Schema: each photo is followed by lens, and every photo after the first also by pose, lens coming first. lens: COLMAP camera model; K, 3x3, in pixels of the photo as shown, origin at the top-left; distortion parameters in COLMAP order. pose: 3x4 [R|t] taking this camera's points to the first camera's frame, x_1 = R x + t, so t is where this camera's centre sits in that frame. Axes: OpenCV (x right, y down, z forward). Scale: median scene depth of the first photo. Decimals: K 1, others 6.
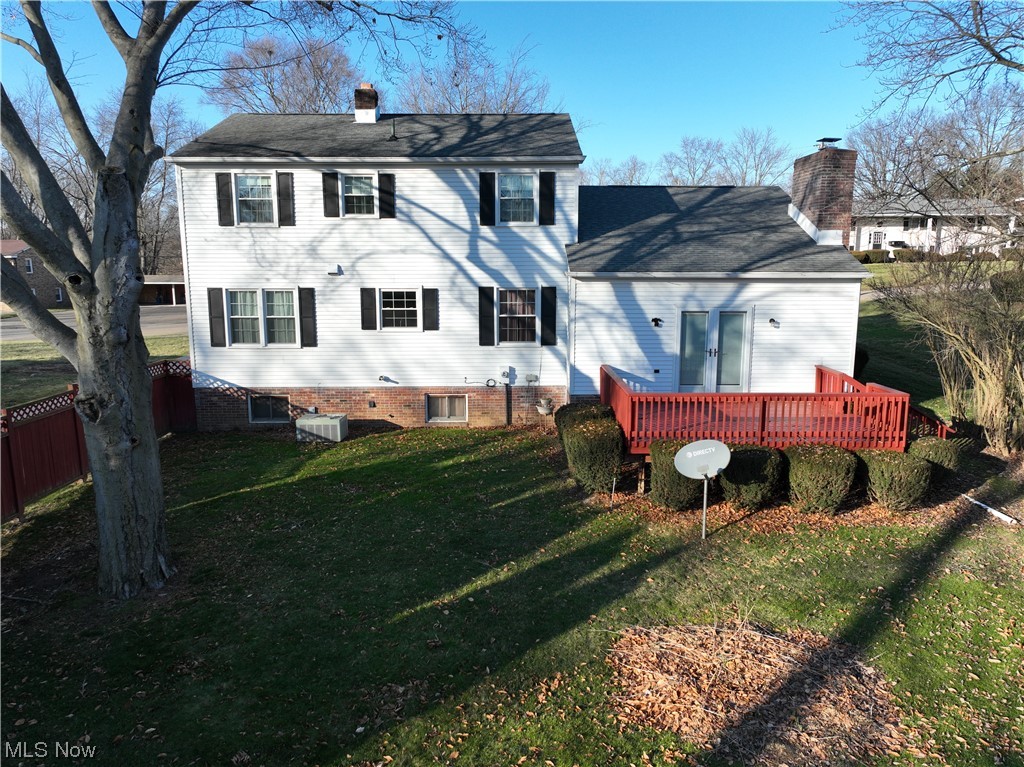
lens RADIAL K [[715.8, 0, 515.0], [0, 715.8, 383.9], [0, 0, 1]] dist [0.008462, 0.005331]
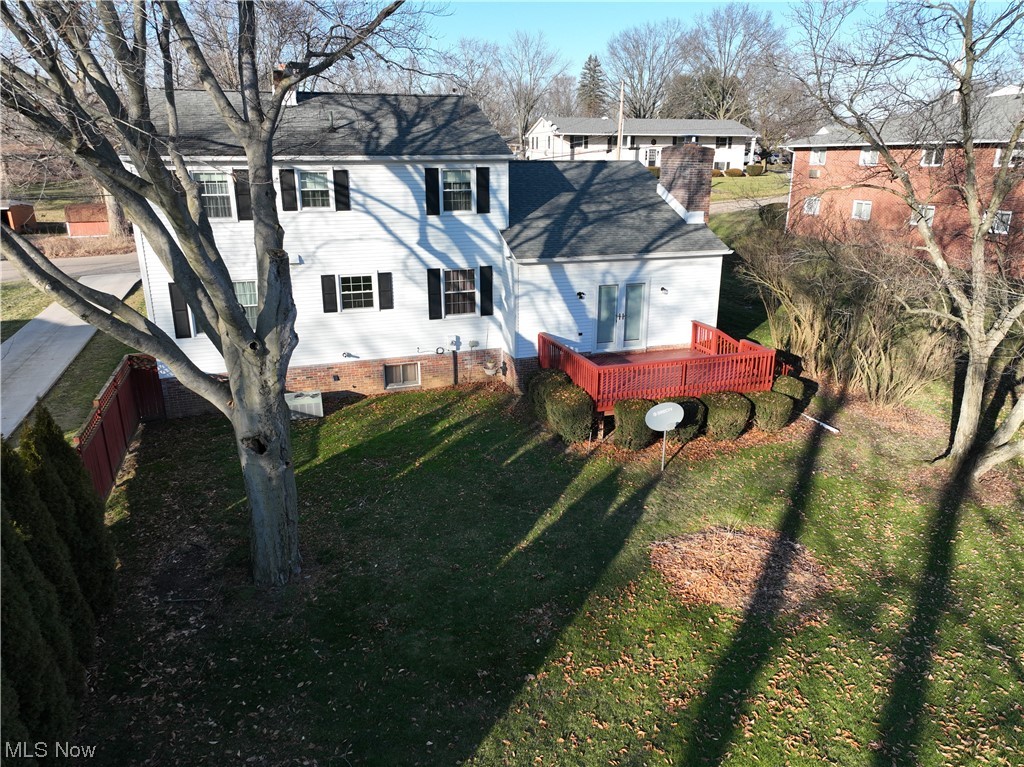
lens RADIAL K [[715.8, 0, 515.0], [0, 715.8, 383.9], [0, 0, 1]] dist [0.008462, 0.005331]
pose [[0.949213, -0.095745, 0.299713, -0.281913], [0.052145, 0.987273, 0.150245, -0.120368], [-0.310284, -0.126986, 0.942124, -0.144174]]
